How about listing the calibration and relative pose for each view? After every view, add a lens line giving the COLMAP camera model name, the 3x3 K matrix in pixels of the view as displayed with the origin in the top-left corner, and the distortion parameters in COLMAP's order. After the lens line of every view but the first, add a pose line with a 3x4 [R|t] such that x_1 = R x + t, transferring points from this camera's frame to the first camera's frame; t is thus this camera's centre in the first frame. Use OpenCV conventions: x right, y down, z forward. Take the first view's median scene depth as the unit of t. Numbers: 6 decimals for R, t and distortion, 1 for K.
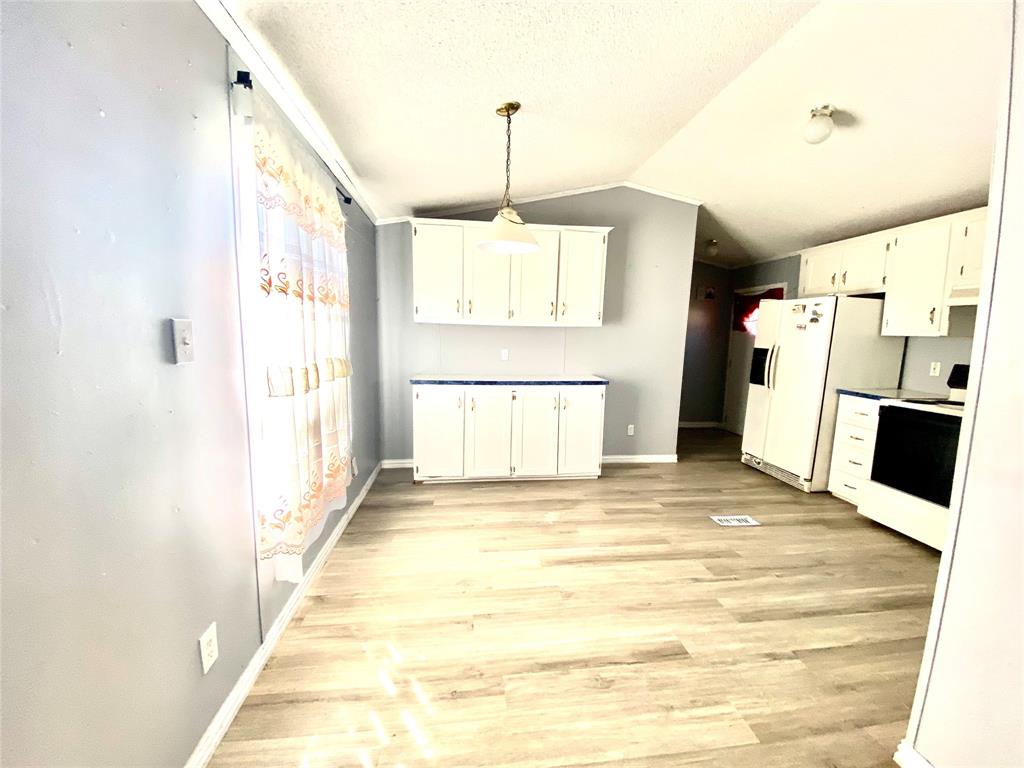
lens RADIAL K [[414.9, 0, 514.9], [0, 414.9, 385.2], [0, 0, 1]] dist [-0.008290, -0.001869]
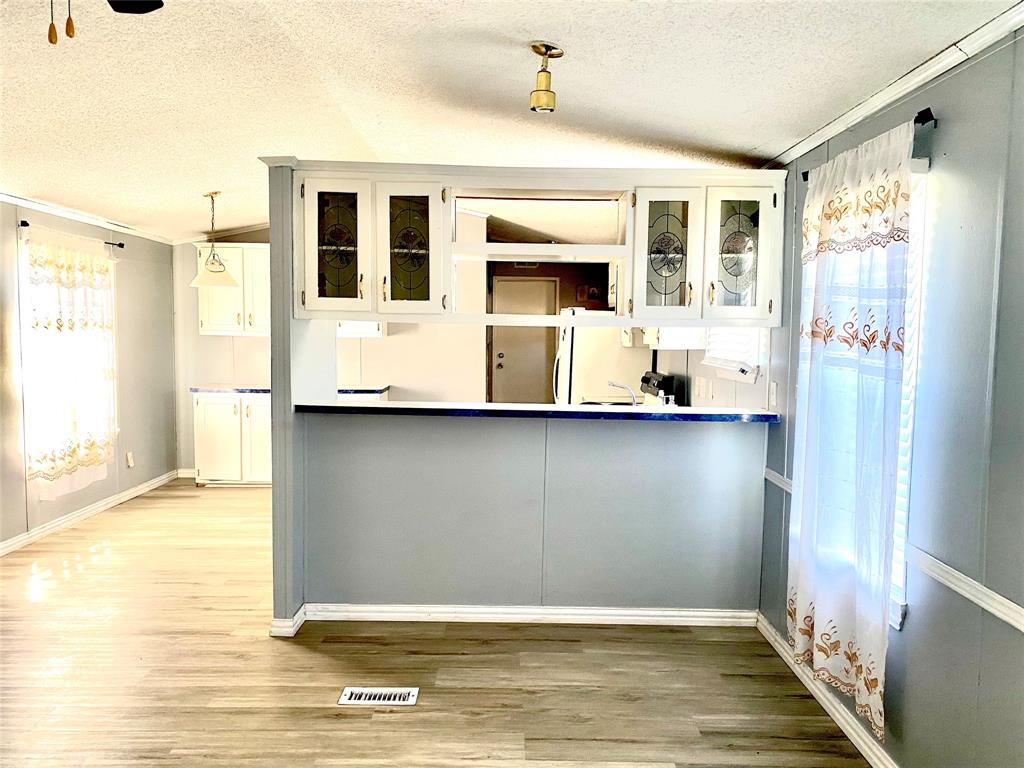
lens RADIAL K [[779.8, 0, 513.2], [0, 779.8, 387.8], [0, 0, 1]] dist [0.023461, -0.010673]
pose [[0.993982, 0.004824, -0.109440, 0.808190], [-0.010528, 0.998612, -0.051597, 0.083690], [0.109039, 0.052439, 0.992653, -0.948517]]
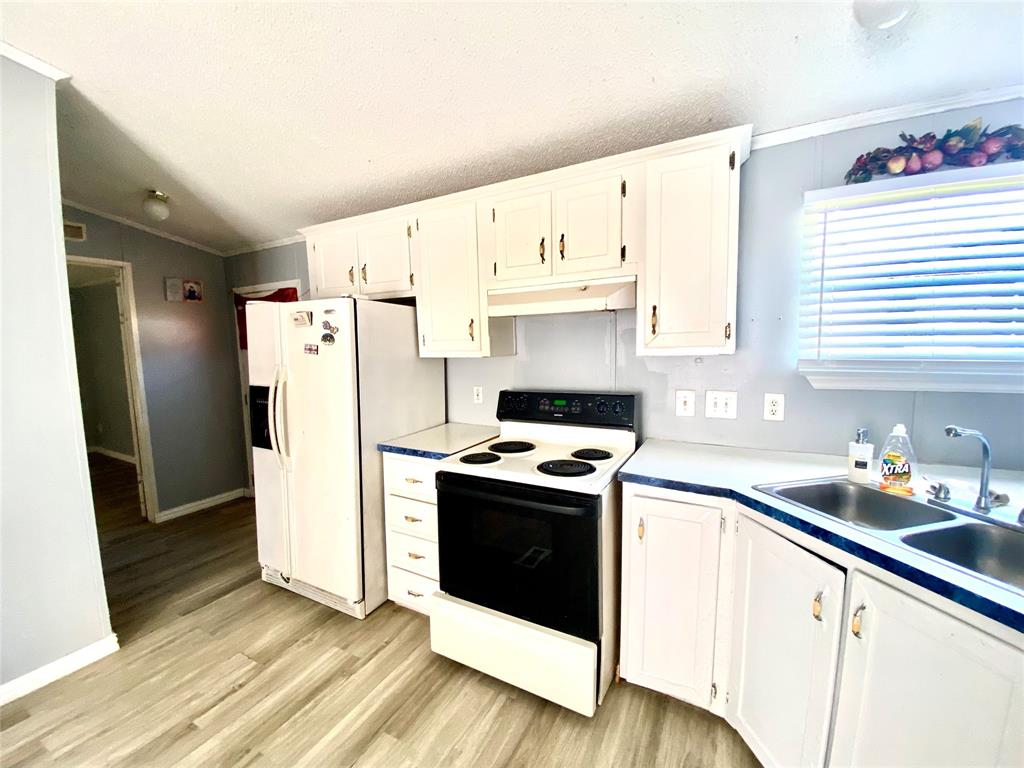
lens RADIAL K [[414.9, 0, 516.3], [0, 414.9, 381.7], [0, 0, 1]] dist [-0.008290, -0.001869]
pose [[0.568749, -0.109288, 0.815218, 0.383884], [0.131804, 0.990435, 0.040823, -0.082915], [-0.811882, 0.084231, 0.577713, 0.439147]]
